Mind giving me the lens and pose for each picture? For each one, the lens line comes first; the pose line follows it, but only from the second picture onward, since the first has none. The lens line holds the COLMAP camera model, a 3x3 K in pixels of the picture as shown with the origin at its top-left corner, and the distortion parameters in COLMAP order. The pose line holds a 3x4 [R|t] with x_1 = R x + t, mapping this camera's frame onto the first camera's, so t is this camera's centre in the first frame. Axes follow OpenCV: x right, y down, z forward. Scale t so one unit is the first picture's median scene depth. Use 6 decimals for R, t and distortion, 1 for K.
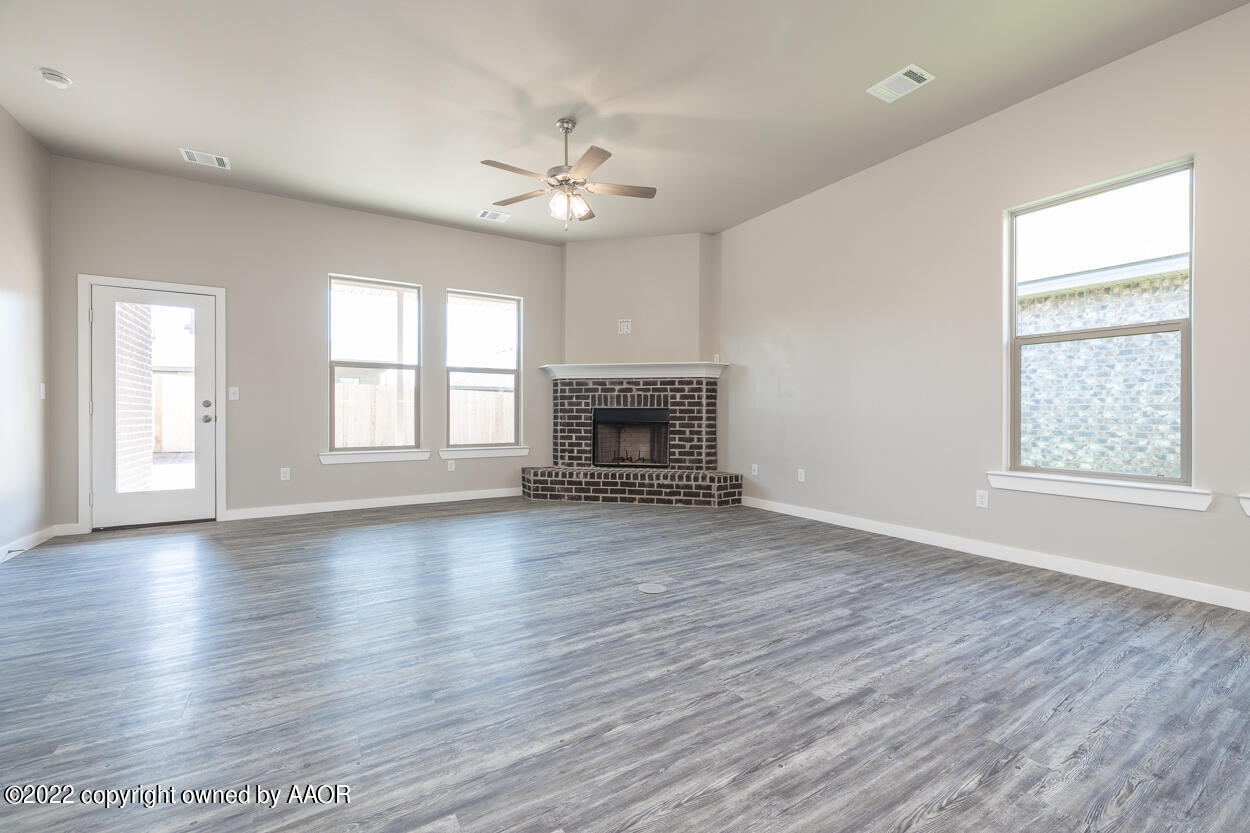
lens RADIAL K [[521.3, 0, 626.6], [0, 521.3, 422.1], [0, 0, 1]] dist [0.001683, -0.000769]
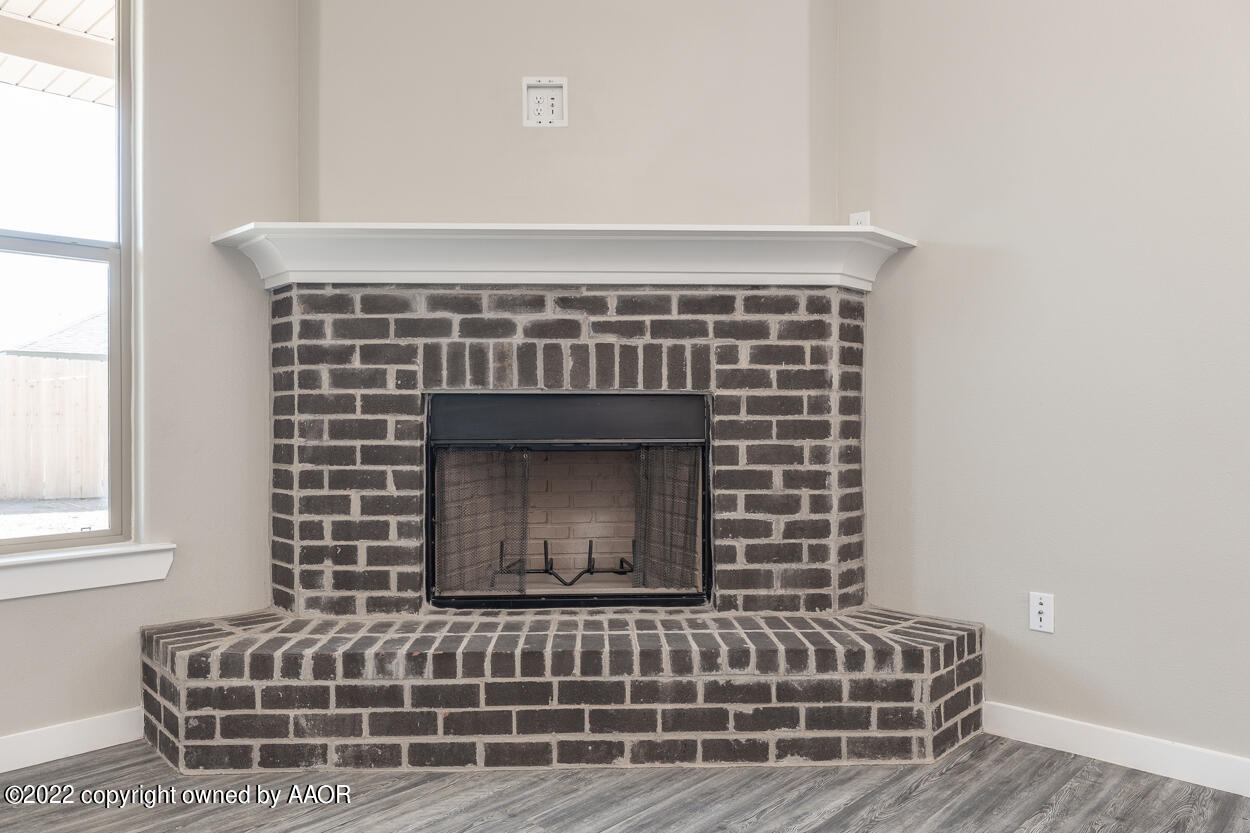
lens RADIAL K [[890.5, 0, 626.4], [0, 890.5, 417.3], [0, 0, 1]] dist [-0.002933, -0.003054]
pose [[0.967600, -0.005241, 0.252435, -0.085659], [0.008054, 0.999916, -0.010111, -0.009703], [-0.252361, 0.011816, 0.967561, 0.547146]]
